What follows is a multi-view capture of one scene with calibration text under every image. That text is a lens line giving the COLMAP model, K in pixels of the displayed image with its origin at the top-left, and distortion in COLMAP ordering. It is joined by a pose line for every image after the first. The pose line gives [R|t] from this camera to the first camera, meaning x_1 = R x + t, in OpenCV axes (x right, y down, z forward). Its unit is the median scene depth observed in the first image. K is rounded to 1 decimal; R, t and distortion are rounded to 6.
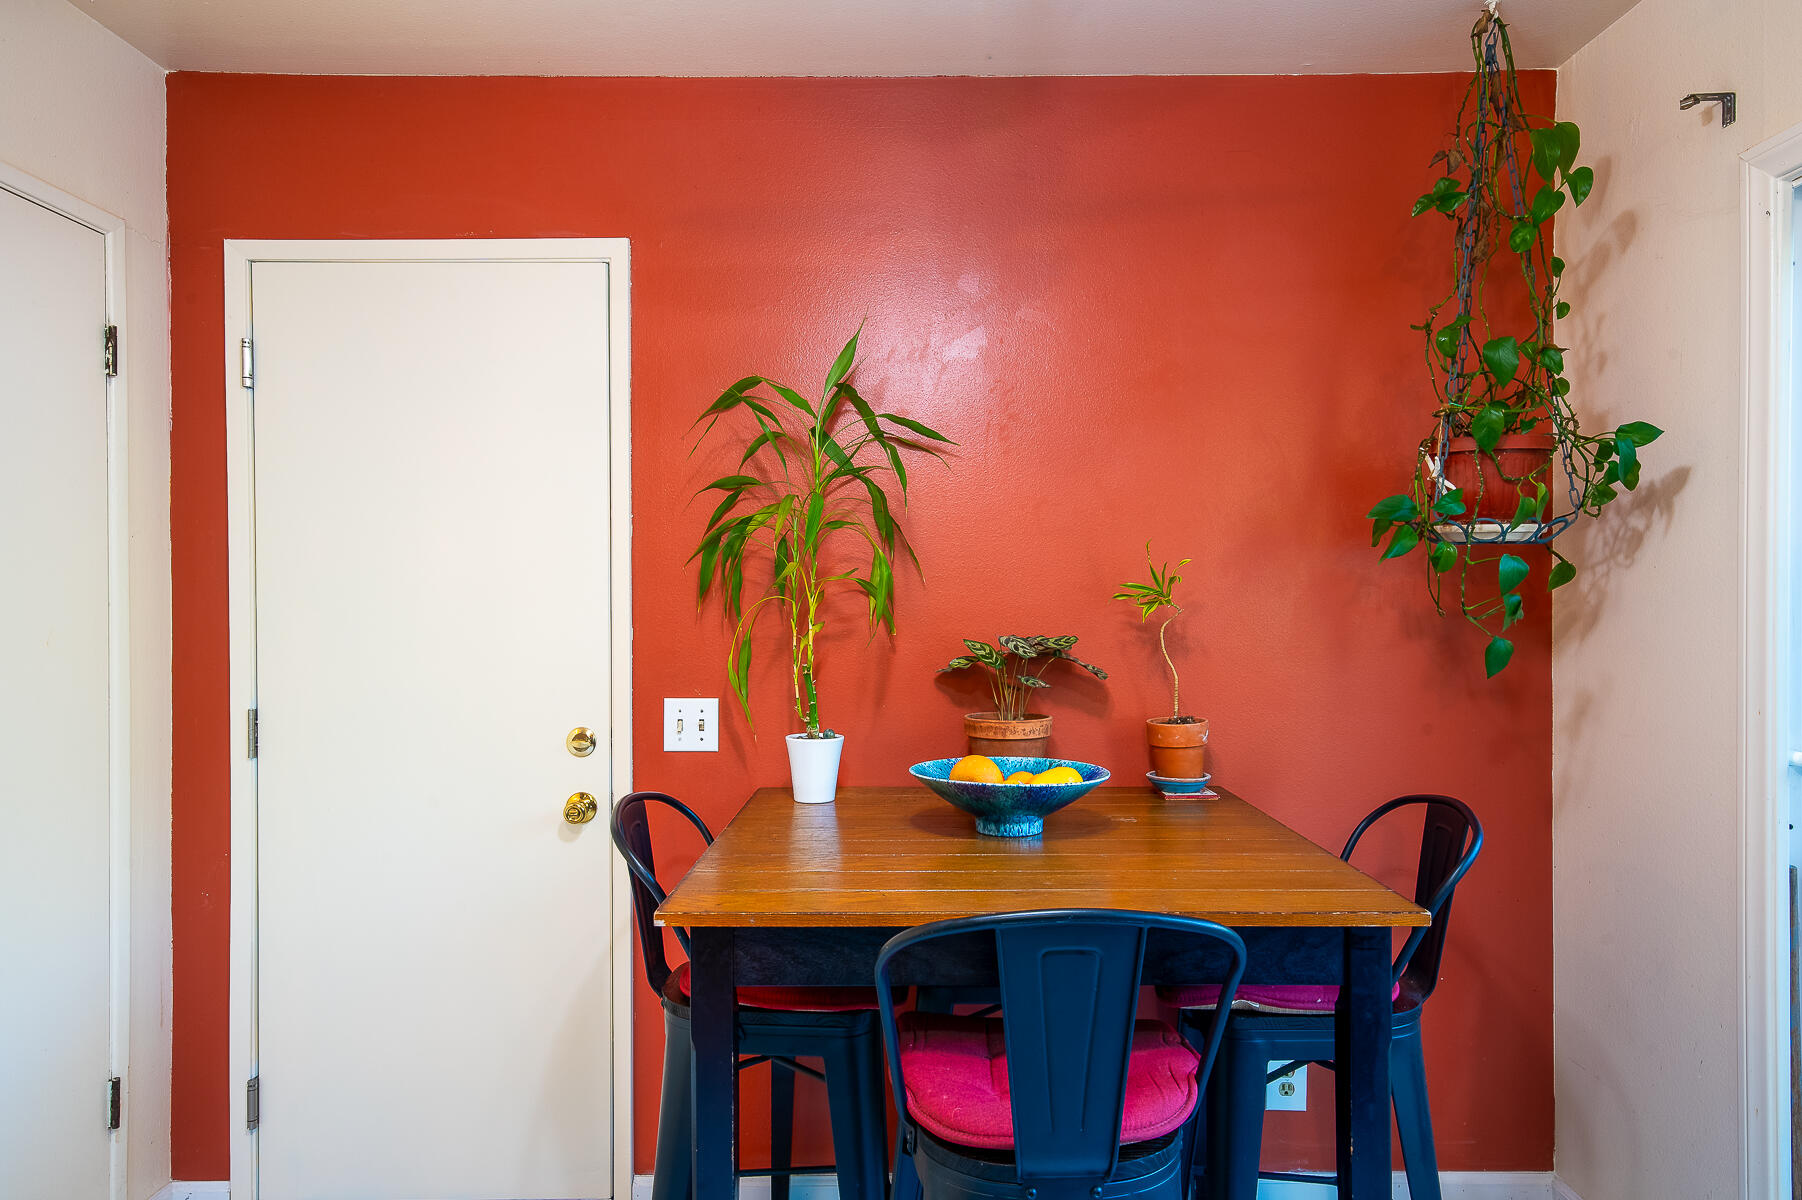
lens RADIAL K [[1147.9, 0, 900.3], [0, 1147.9, 603.7], [0, 0, 1]] dist [-0.003598, 0.000600]
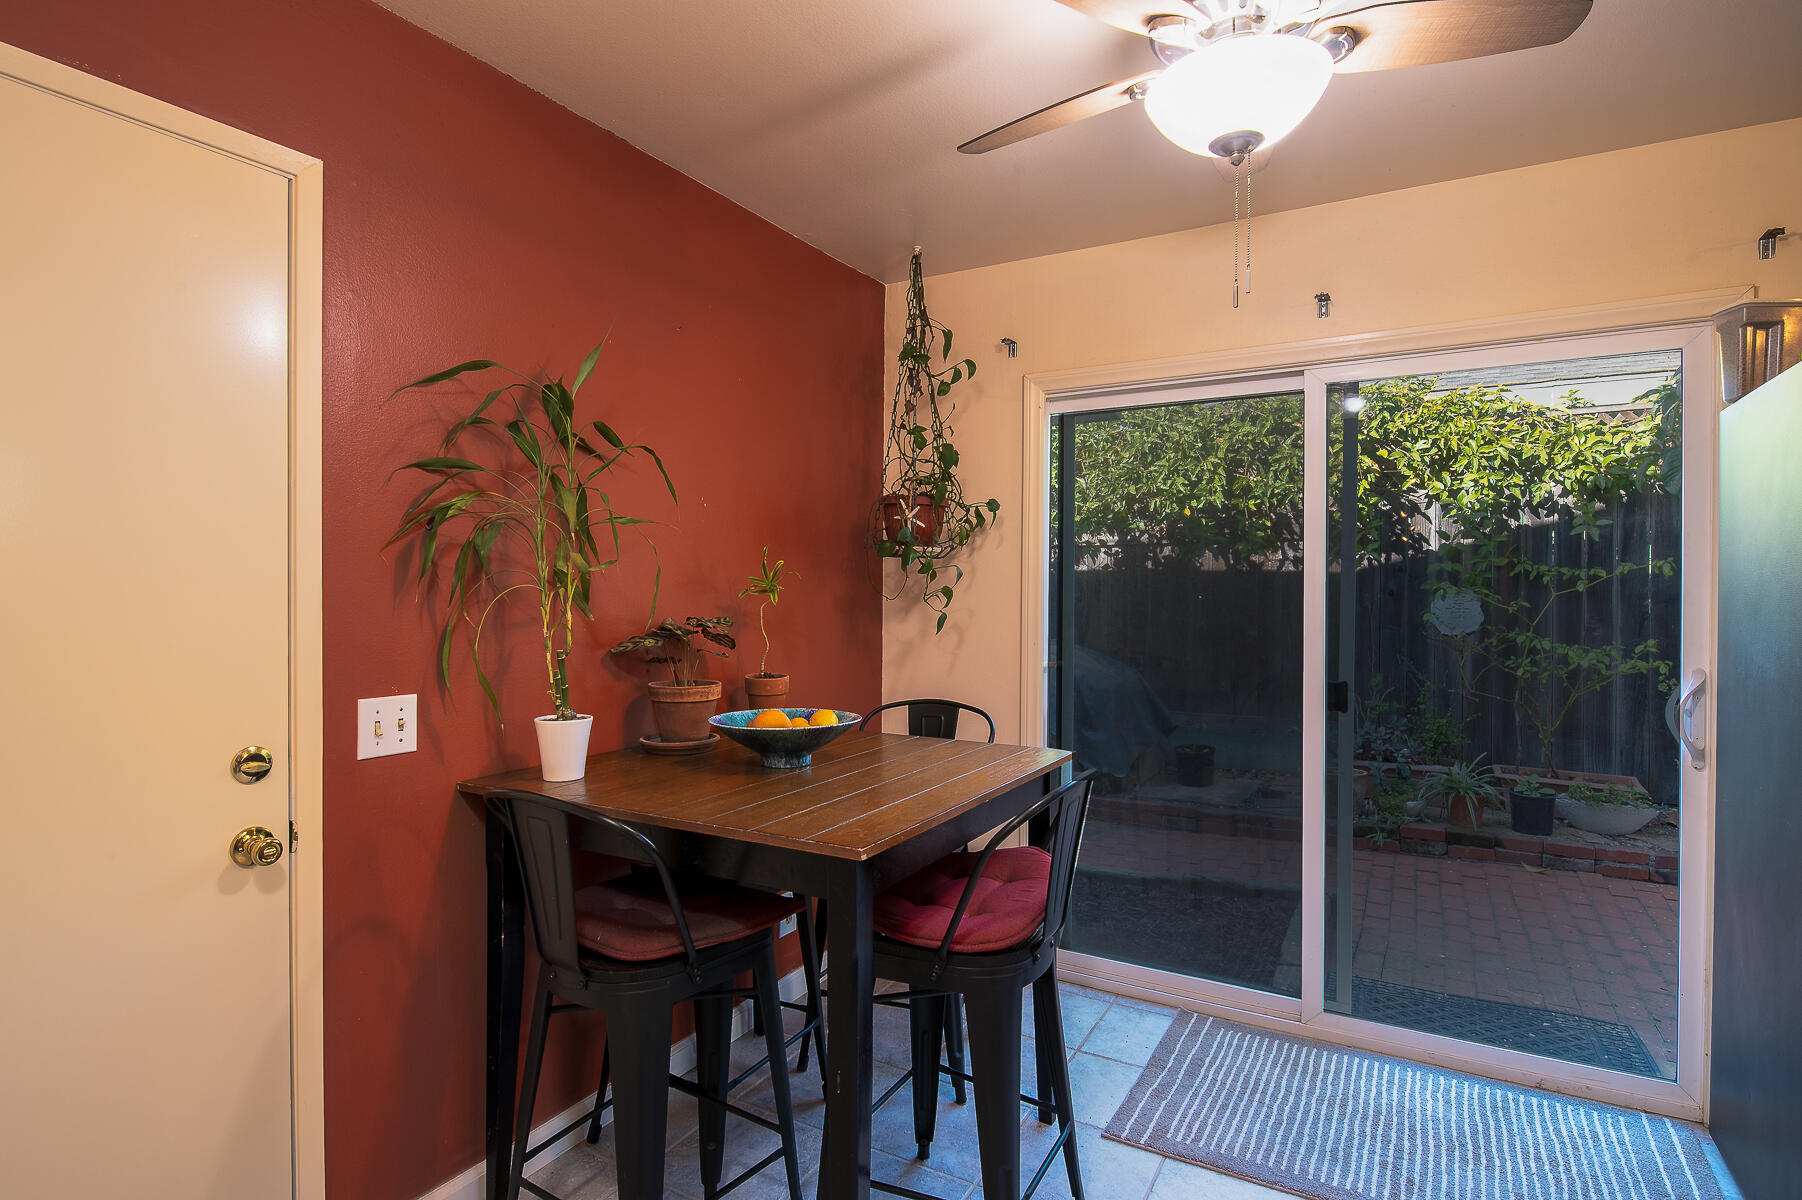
lens RADIAL K [[927.1, 0, 900.3], [0, 927.1, 595.0], [0, 0, 1]] dist [0.004280, 0.000253]
pose [[0.479680, -0.001808, 0.877442, -0.631528], [-0.003588, 0.999985, 0.004022, -0.002131], [-0.877436, -0.005078, 0.479667, 0.296037]]
